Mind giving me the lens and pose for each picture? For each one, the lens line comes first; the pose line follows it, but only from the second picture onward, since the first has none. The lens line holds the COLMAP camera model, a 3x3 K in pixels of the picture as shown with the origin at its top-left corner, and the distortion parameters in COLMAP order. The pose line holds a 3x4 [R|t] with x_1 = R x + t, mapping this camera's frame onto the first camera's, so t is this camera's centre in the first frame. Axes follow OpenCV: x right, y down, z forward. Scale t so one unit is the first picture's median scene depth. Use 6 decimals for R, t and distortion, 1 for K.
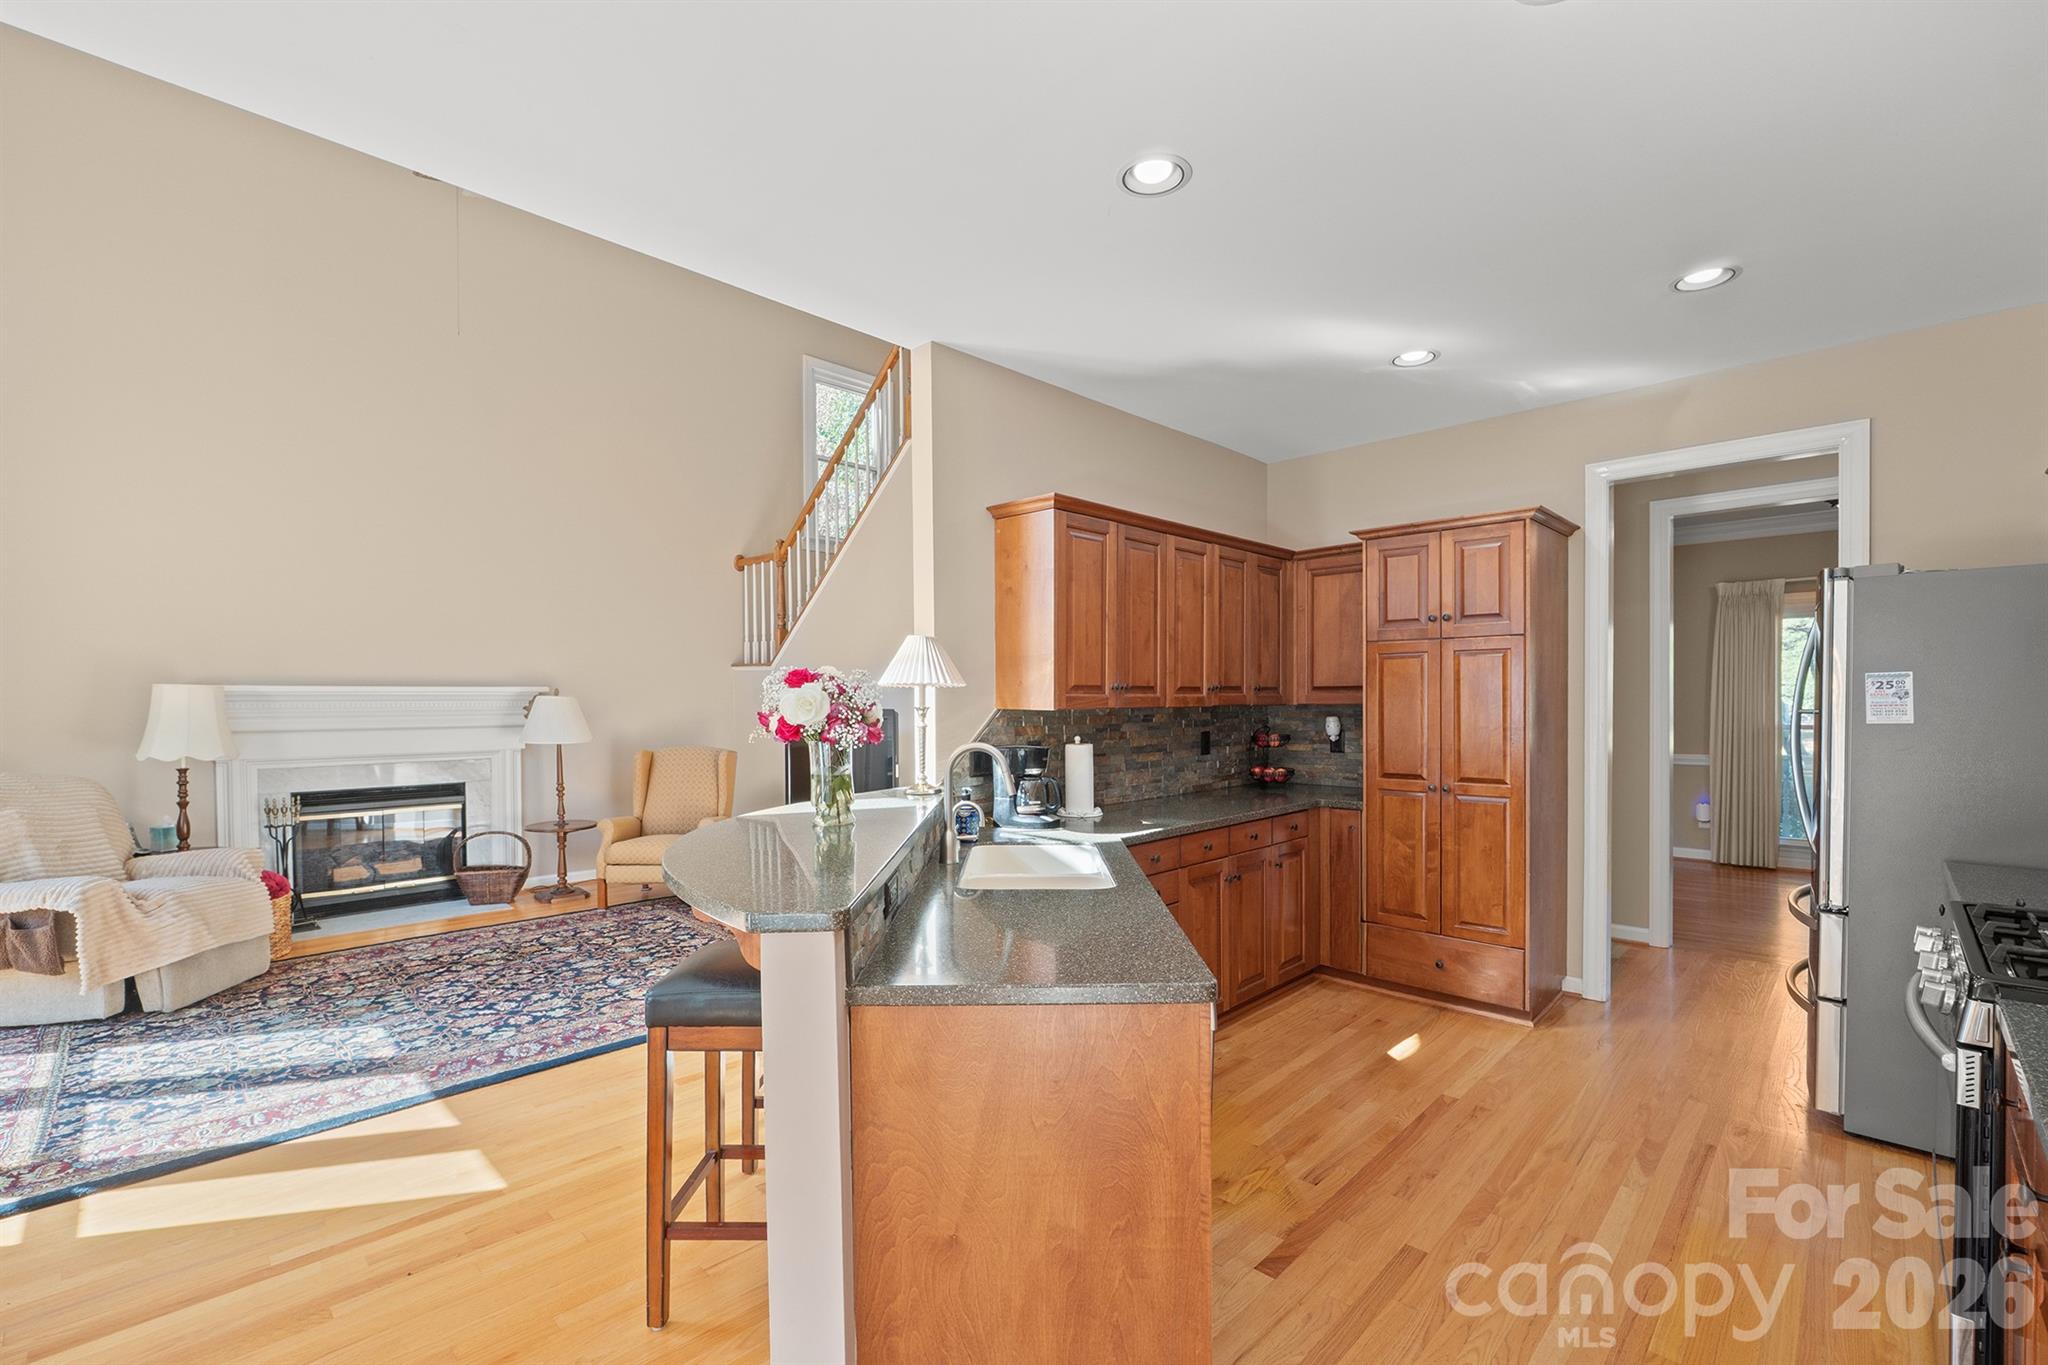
lens RADIAL K [[871.9, 0, 1022.7], [0, 871.9, 700.9], [0, 0, 1]] dist [-0.007609, 0.000576]
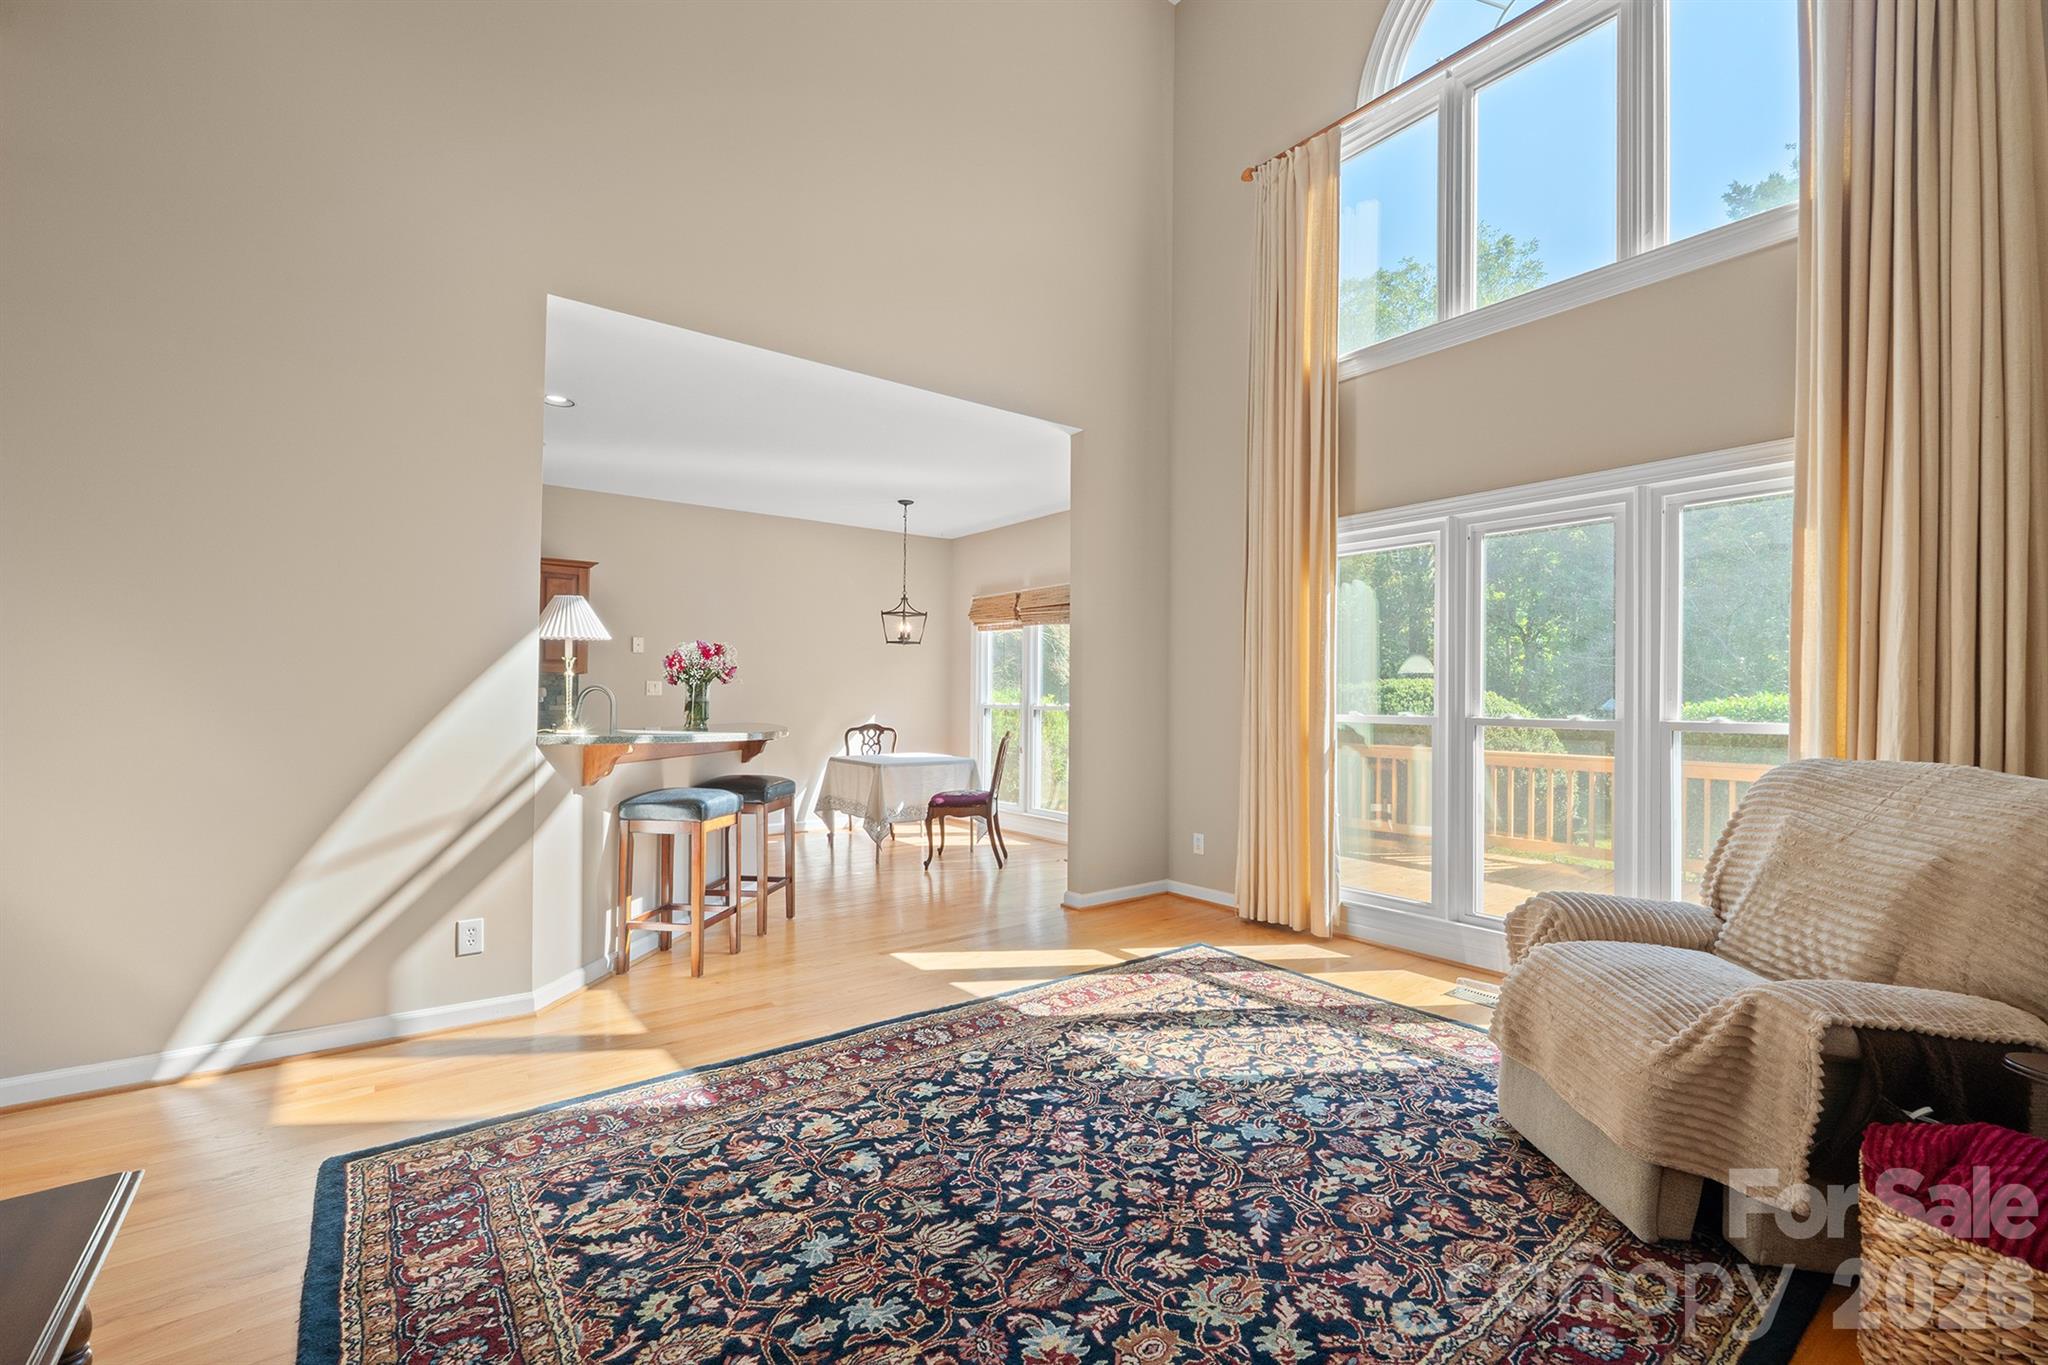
lens RADIAL K [[871.9, 0, 1018.8], [0, 871.9, 685.9], [0, 0, 1]] dist [-0.007609, 0.000576]
pose [[-0.989829, -0.006186, 0.142129, -0.714184], [-0.008364, 0.999857, -0.014728, 0.046995], [-0.142018, -0.015767, -0.989739, 1.705134]]
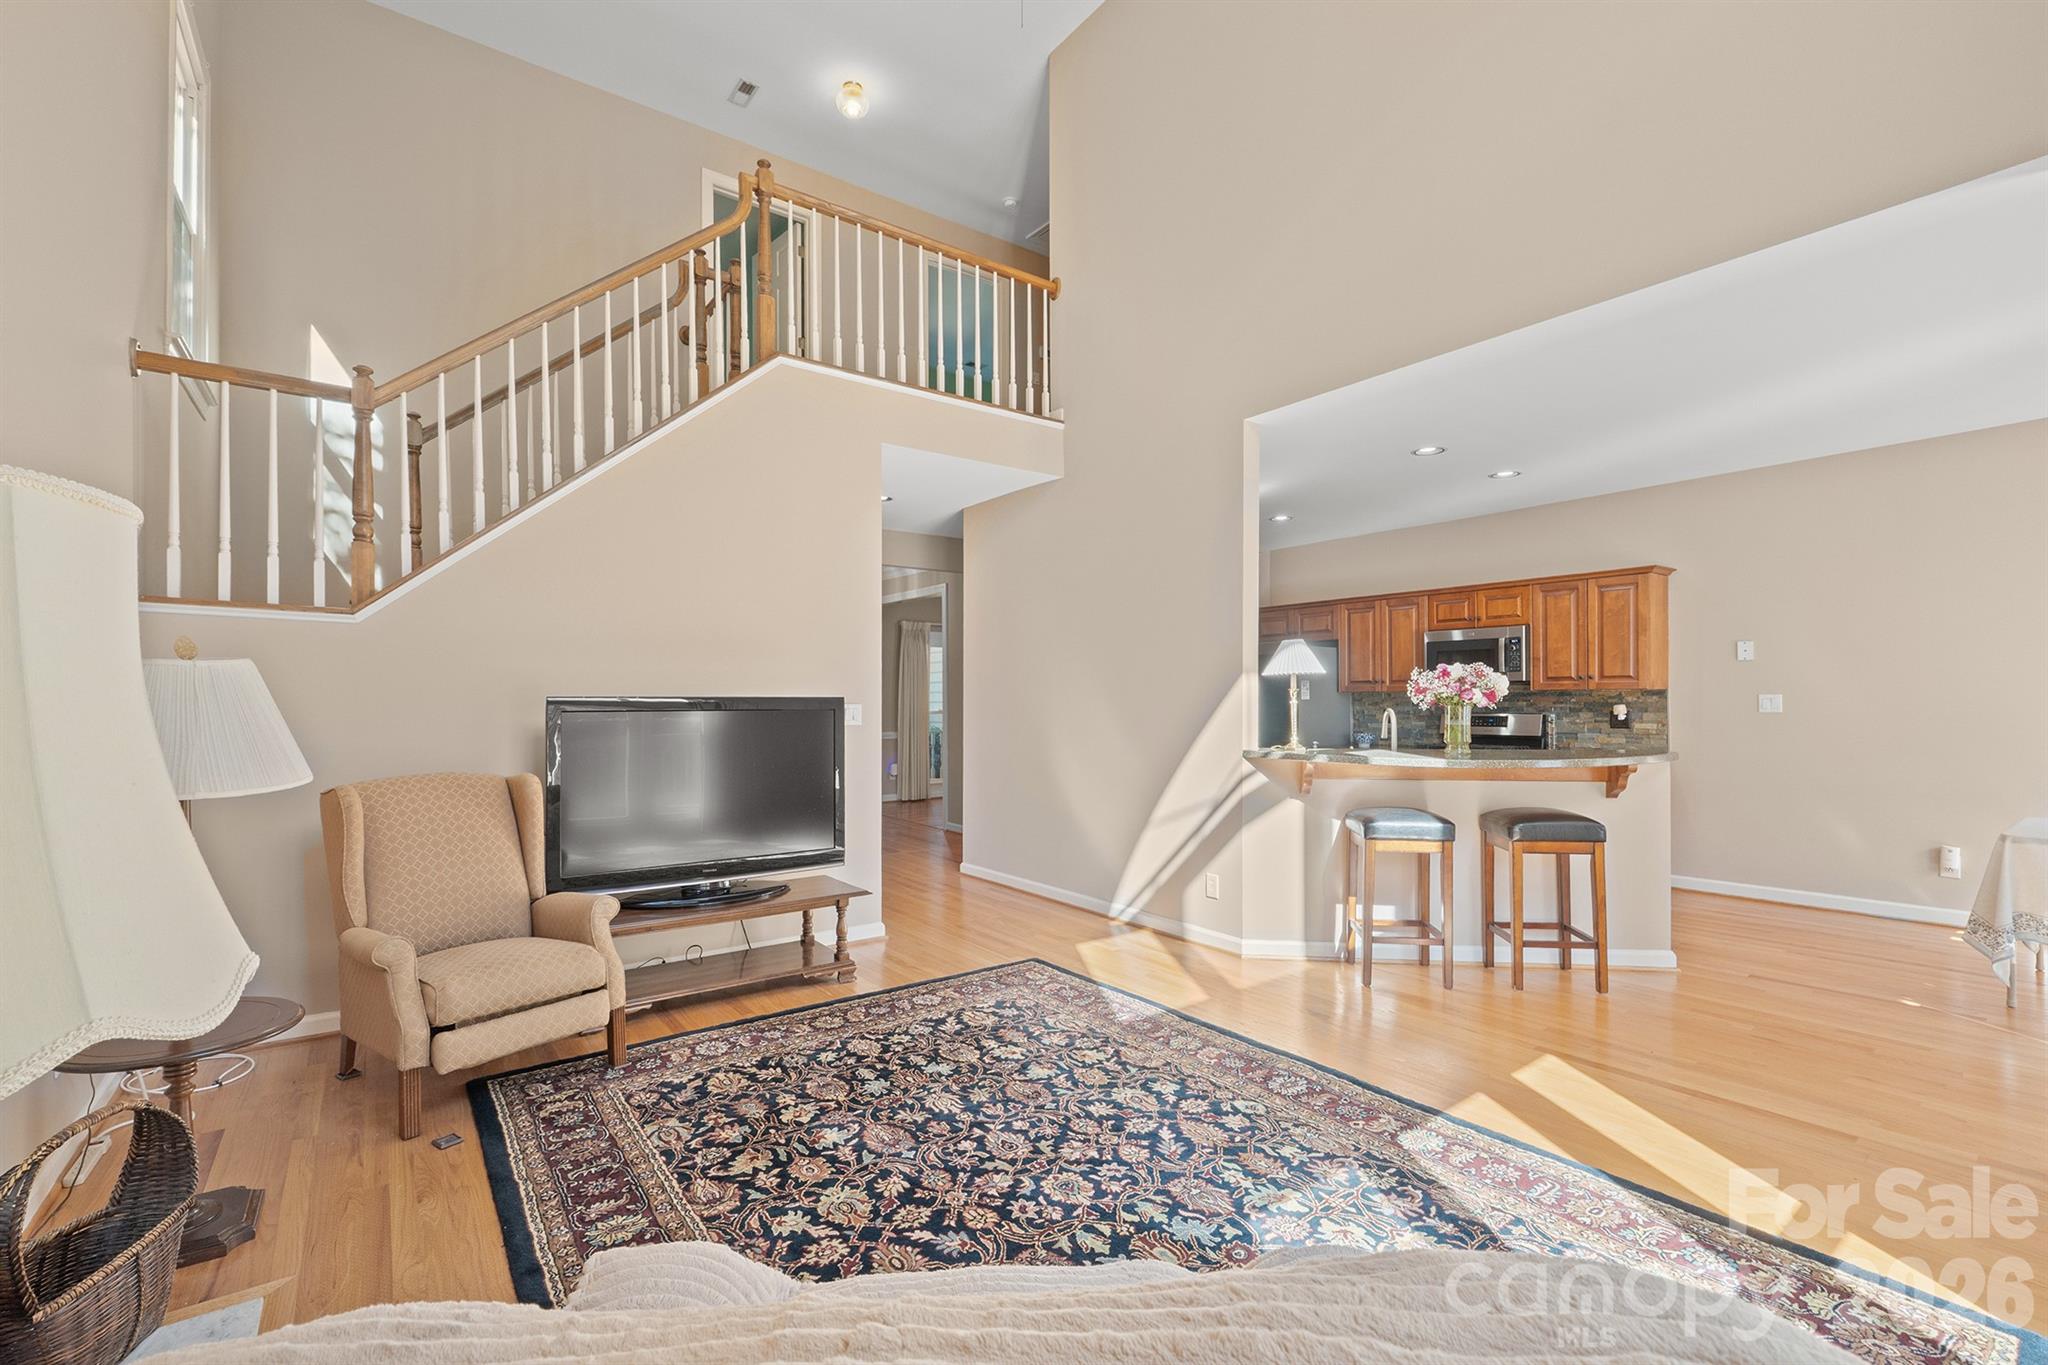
lens RADIAL K [[871.9, 0, 1019.6], [0, 871.9, 704.6], [0, 0, 1]] dist [-0.007609, 0.000576]
pose [[0.160781, -0.004144, 0.986981, -1.324079], [0.005351, 0.999980, 0.003327, 0.020040], [-0.986976, 0.004746, 0.160800, 1.016123]]
